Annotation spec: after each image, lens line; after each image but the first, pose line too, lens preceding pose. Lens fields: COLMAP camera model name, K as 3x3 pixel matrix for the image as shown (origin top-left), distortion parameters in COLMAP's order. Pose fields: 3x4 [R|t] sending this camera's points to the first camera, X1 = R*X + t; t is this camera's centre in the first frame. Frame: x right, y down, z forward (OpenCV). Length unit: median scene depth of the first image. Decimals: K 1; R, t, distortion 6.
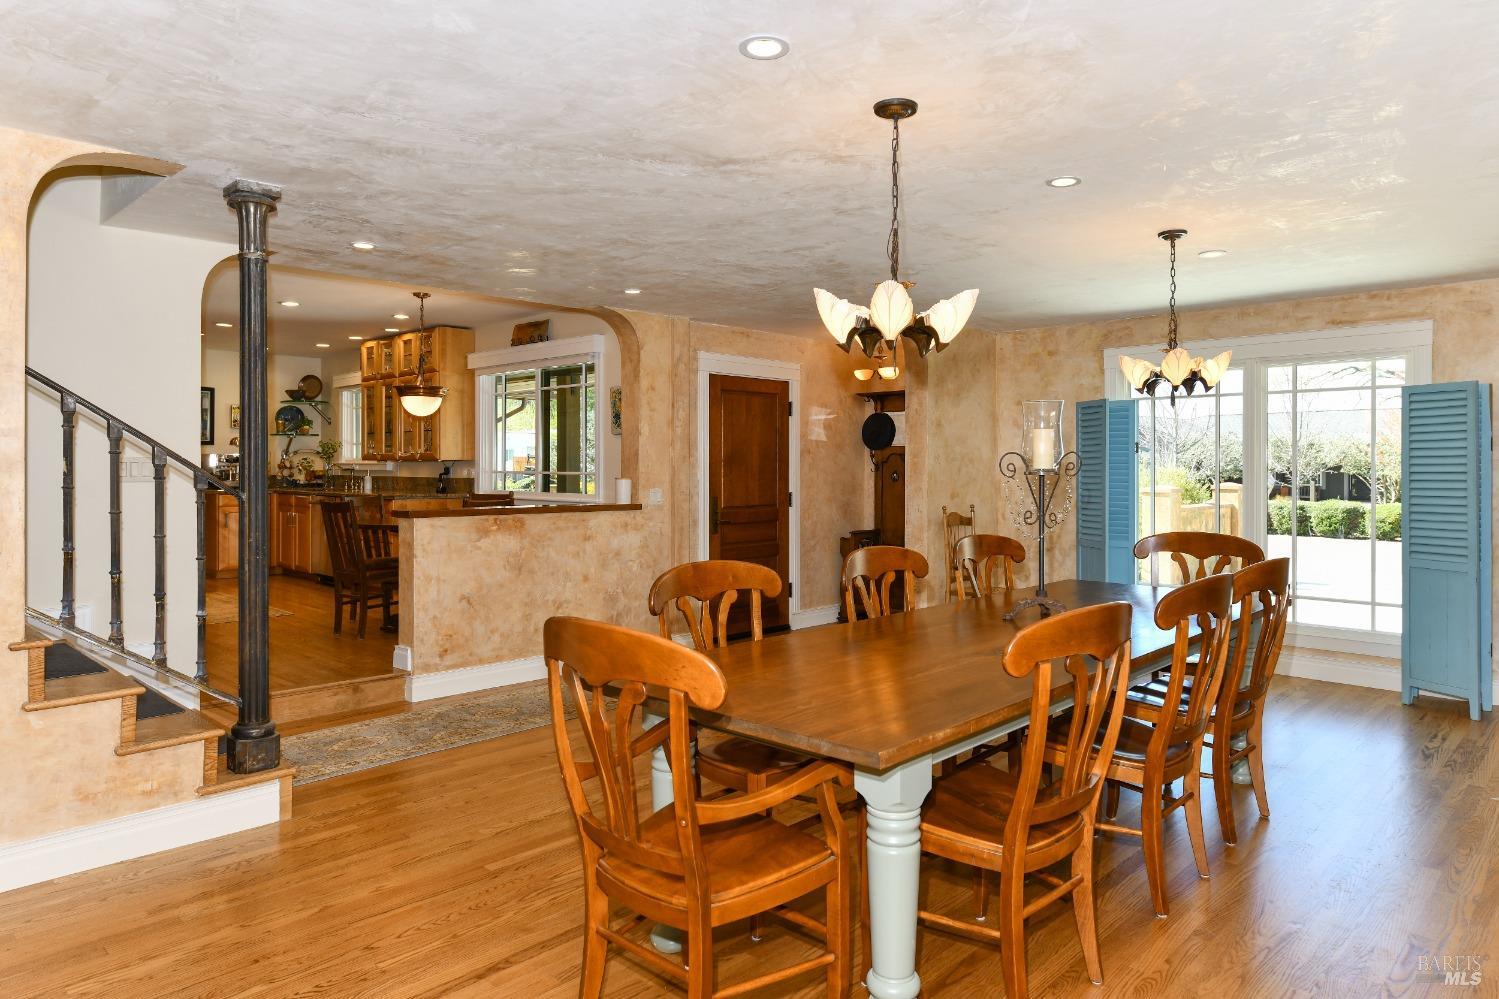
lens RADIAL K [[925.1, 0, 751.9], [0, 925.1, 490.2], [0, 0, 1]] dist [0.001337, 0.000194]
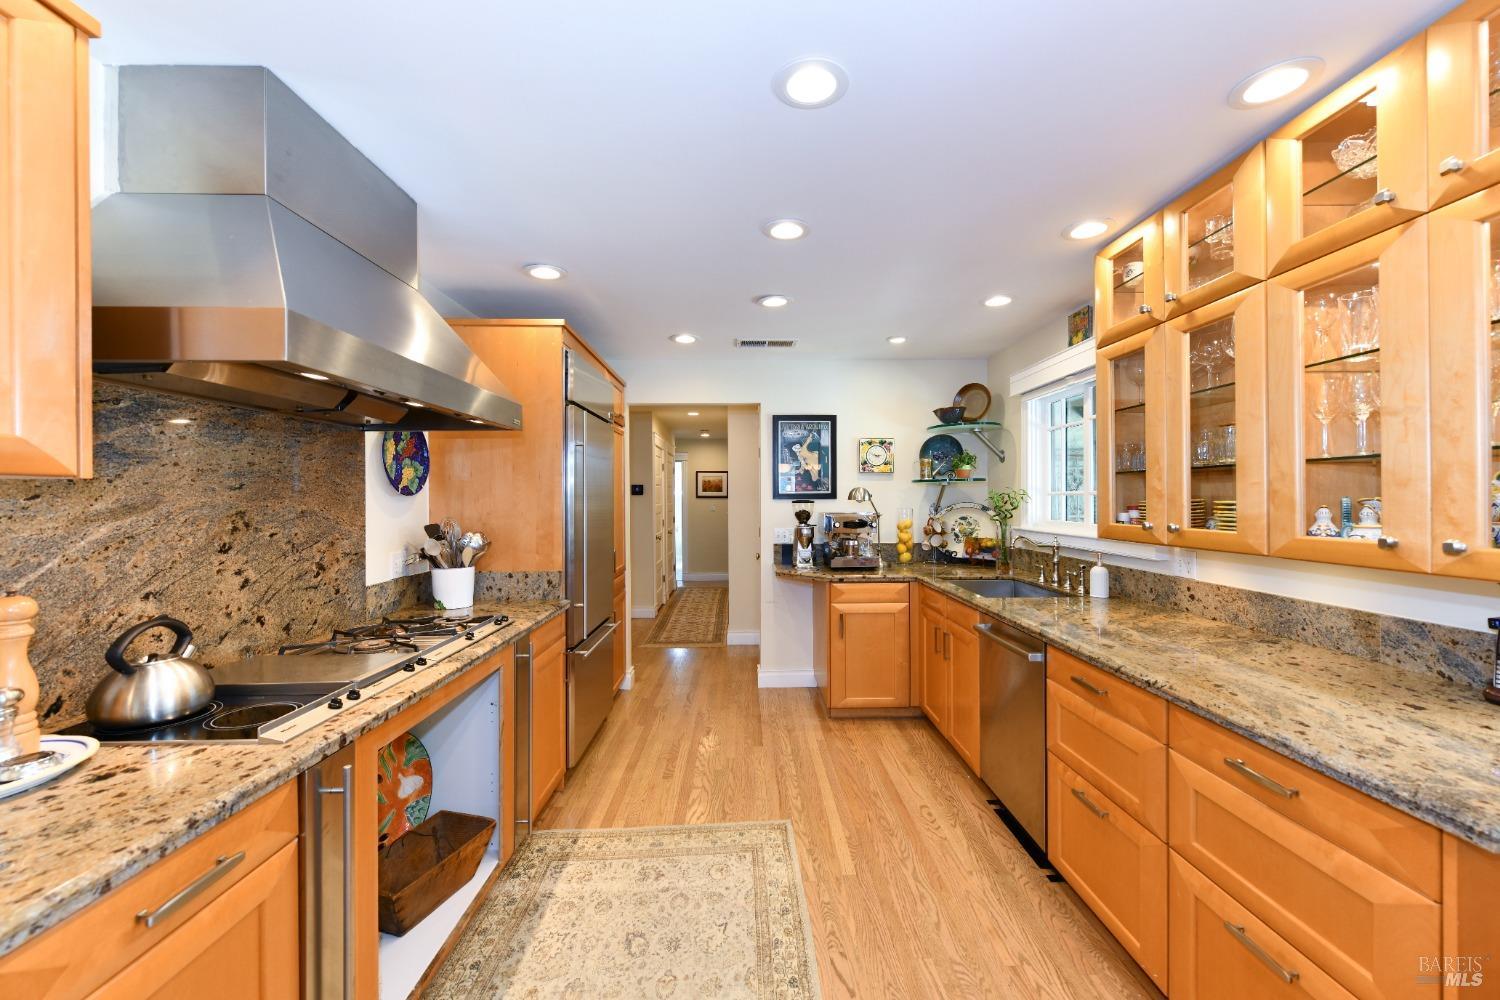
lens RADIAL K [[599.5, 0, 752.1], [0, 599.5, 502.4], [0, 0, 1]] dist [0.001165, 0.000148]
pose [[0.708225, -0.012153, -0.705882, -0.302396], [0.002440, 0.999888, -0.014766, -0.039286], [0.705982, 0.008735, 0.708176, 0.619977]]
